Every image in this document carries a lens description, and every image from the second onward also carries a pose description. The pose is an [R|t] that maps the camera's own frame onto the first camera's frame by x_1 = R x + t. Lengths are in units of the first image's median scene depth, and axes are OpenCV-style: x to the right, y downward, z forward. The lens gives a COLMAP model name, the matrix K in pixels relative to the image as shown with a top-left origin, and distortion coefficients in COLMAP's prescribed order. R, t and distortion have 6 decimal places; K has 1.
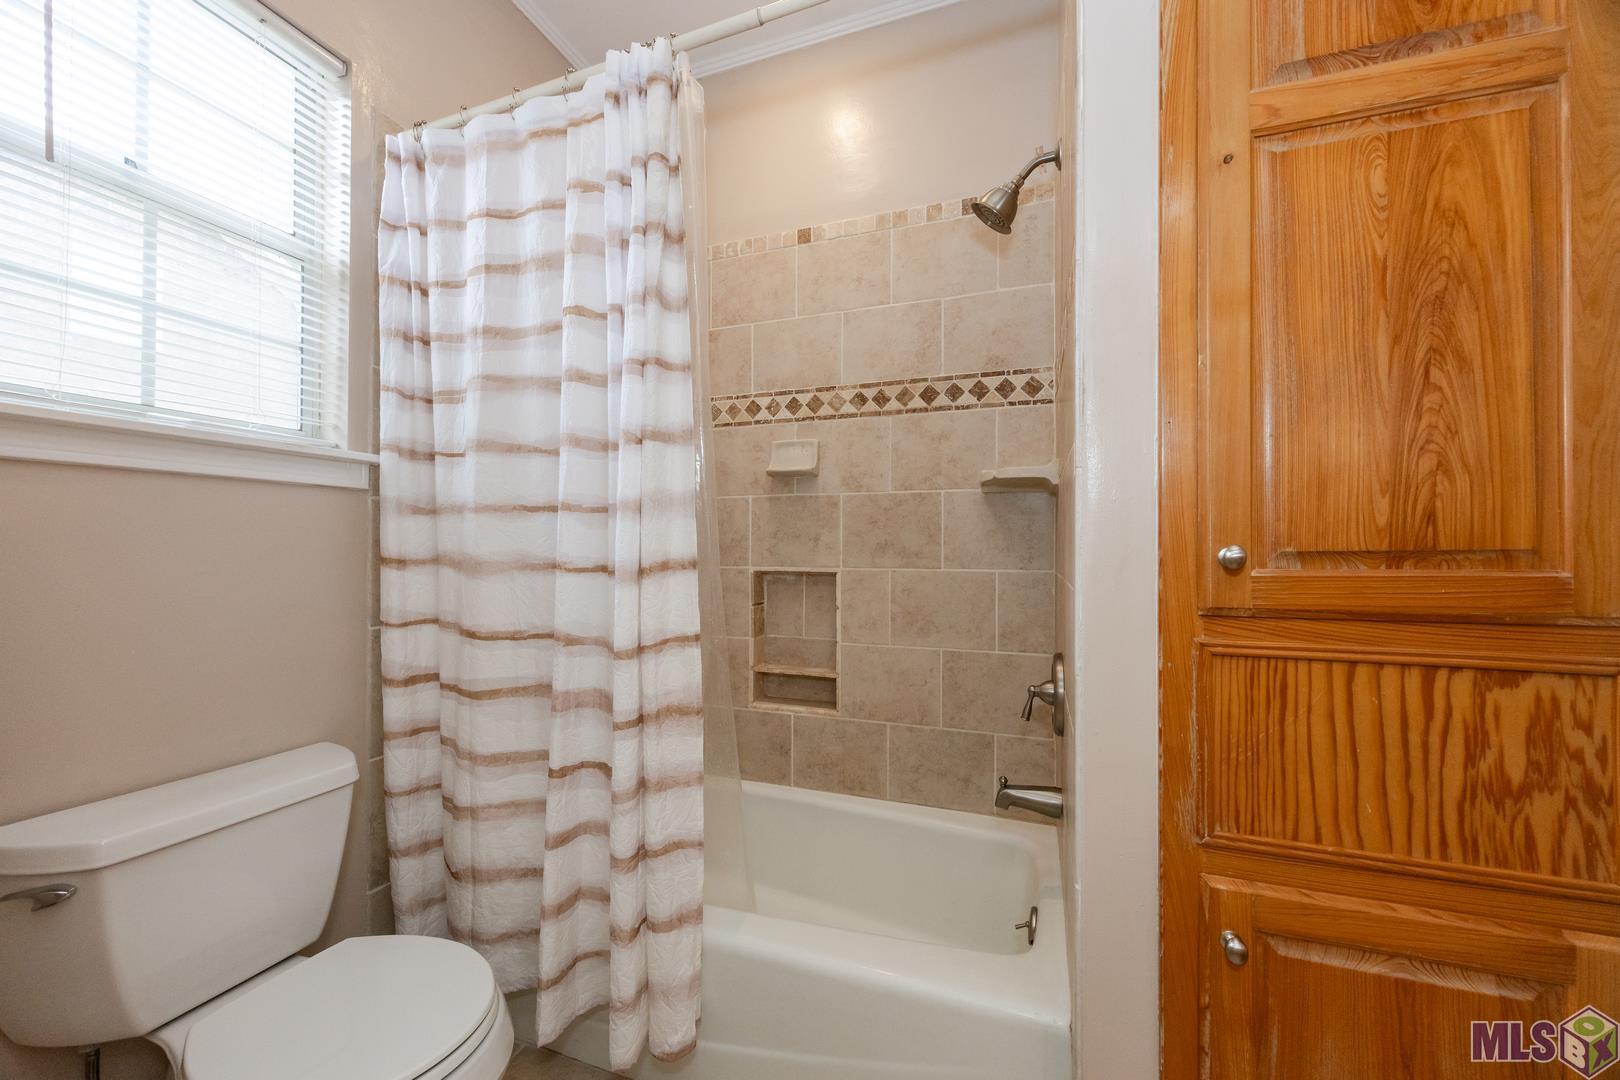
lens RADIAL K [[626.7, 0, 804.9], [0, 626.7, 547.8], [0, 0, 1]] dist [-0.003515, -0.000622]
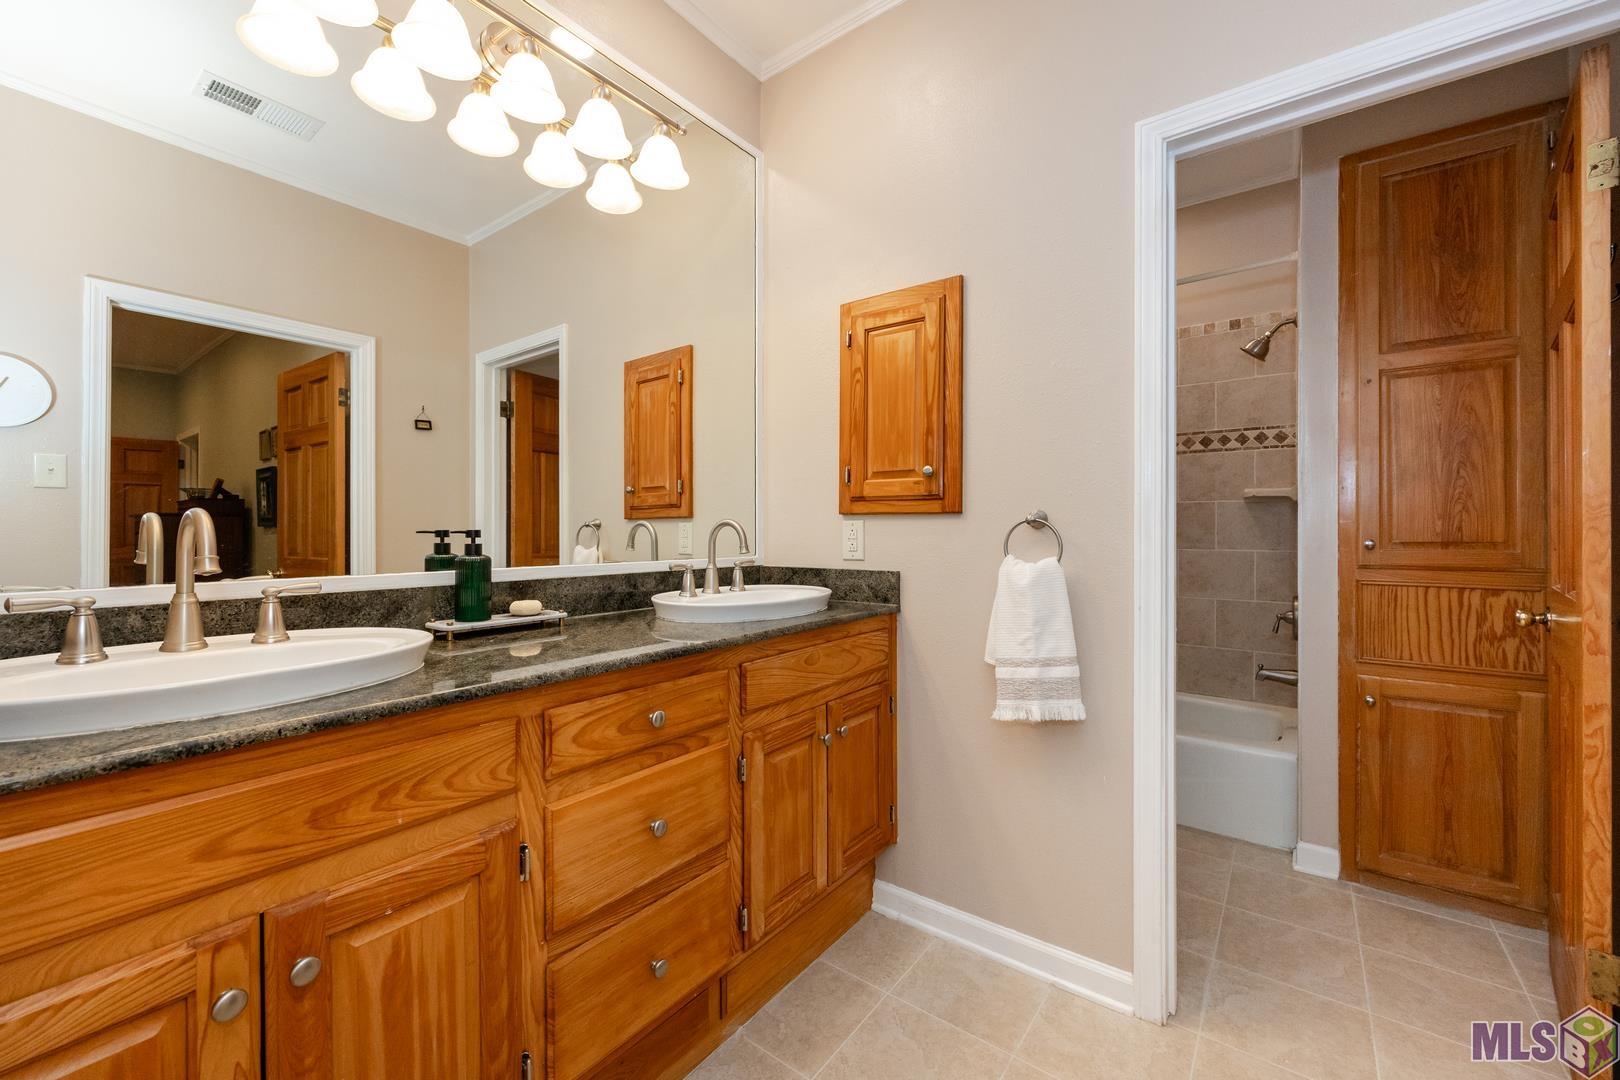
lens RADIAL K [[626.7, 0, 815.4], [0, 626.7, 529.1], [0, 0, 1]] dist [-0.003515, -0.000622]
pose [[0.954063, -0.001834, -0.299602, -0.685815], [0.001998, 0.999998, 0.000239, -0.050636], [0.299601, -0.000826, 0.954064, -2.064913]]
